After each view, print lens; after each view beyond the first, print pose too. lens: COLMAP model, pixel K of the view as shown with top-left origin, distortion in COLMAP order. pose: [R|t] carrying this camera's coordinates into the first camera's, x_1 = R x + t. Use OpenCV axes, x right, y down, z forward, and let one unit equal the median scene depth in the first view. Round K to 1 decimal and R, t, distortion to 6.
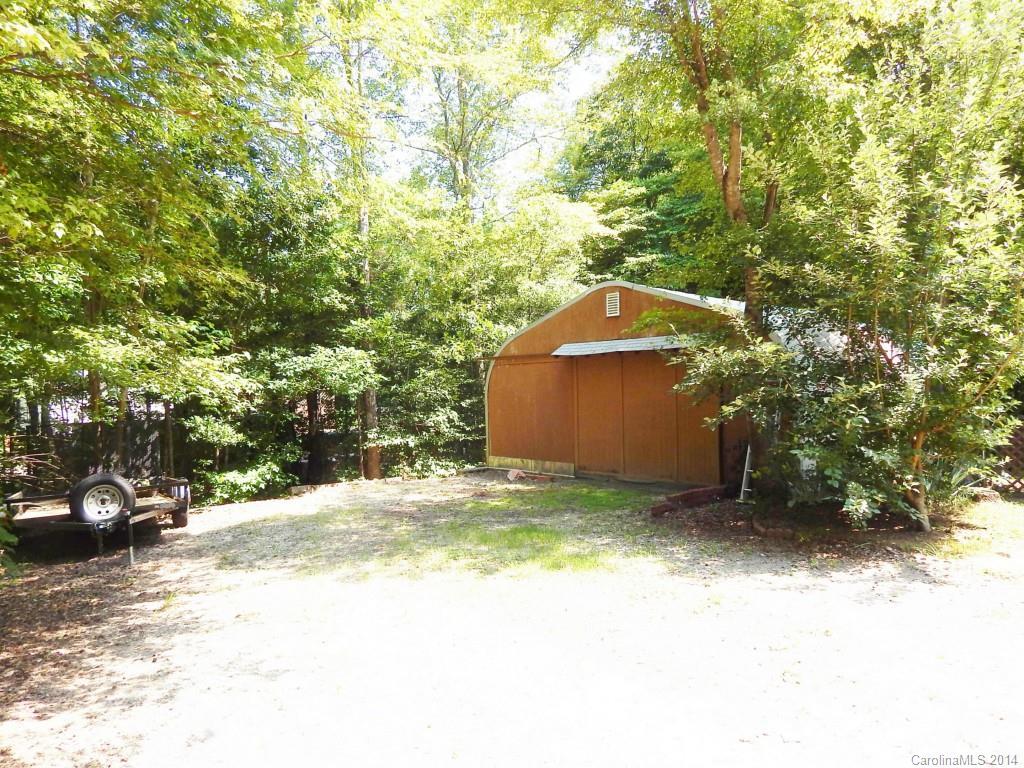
lens RADIAL K [[667.5, 0, 513.5], [0, 667.5, 386.4], [0, 0, 1]] dist [-0.006391, -0.000993]
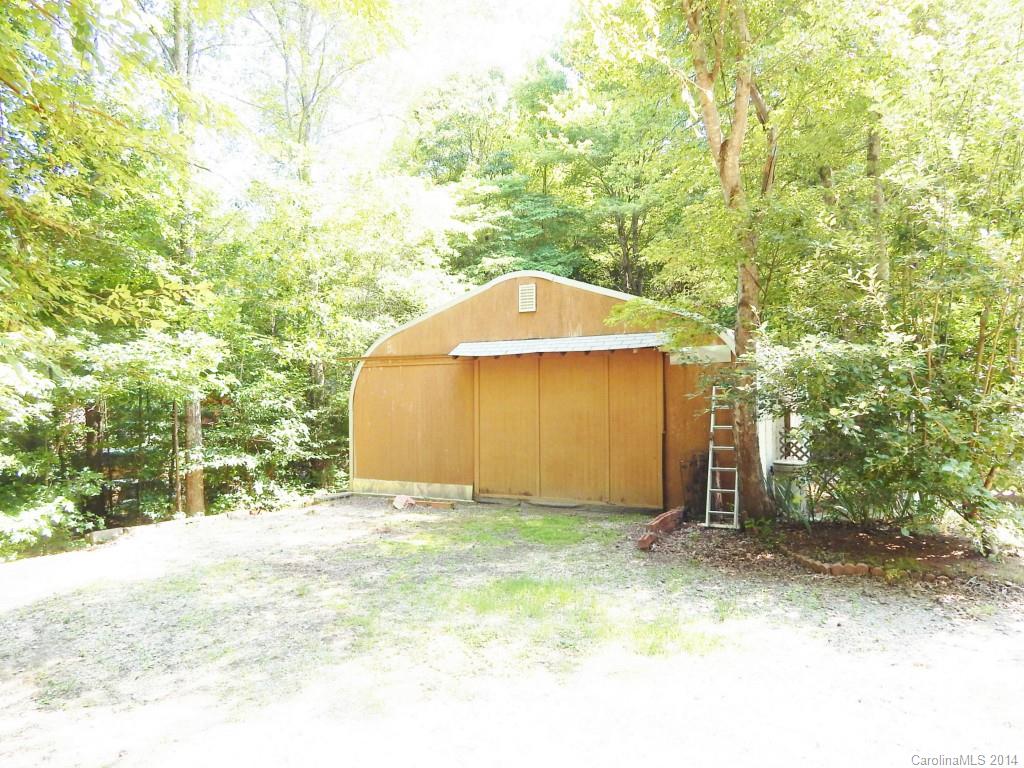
lens RADIAL K [[667.5, 0, 510.6], [0, 667.5, 383.0], [0, 0, 1]] dist [-0.006391, -0.000993]
pose [[0.946468, 0.019988, 0.322177, -0.121133], [-0.010721, 0.999477, -0.030511, 0.010648], [-0.322618, 0.025424, 0.946188, 0.166940]]
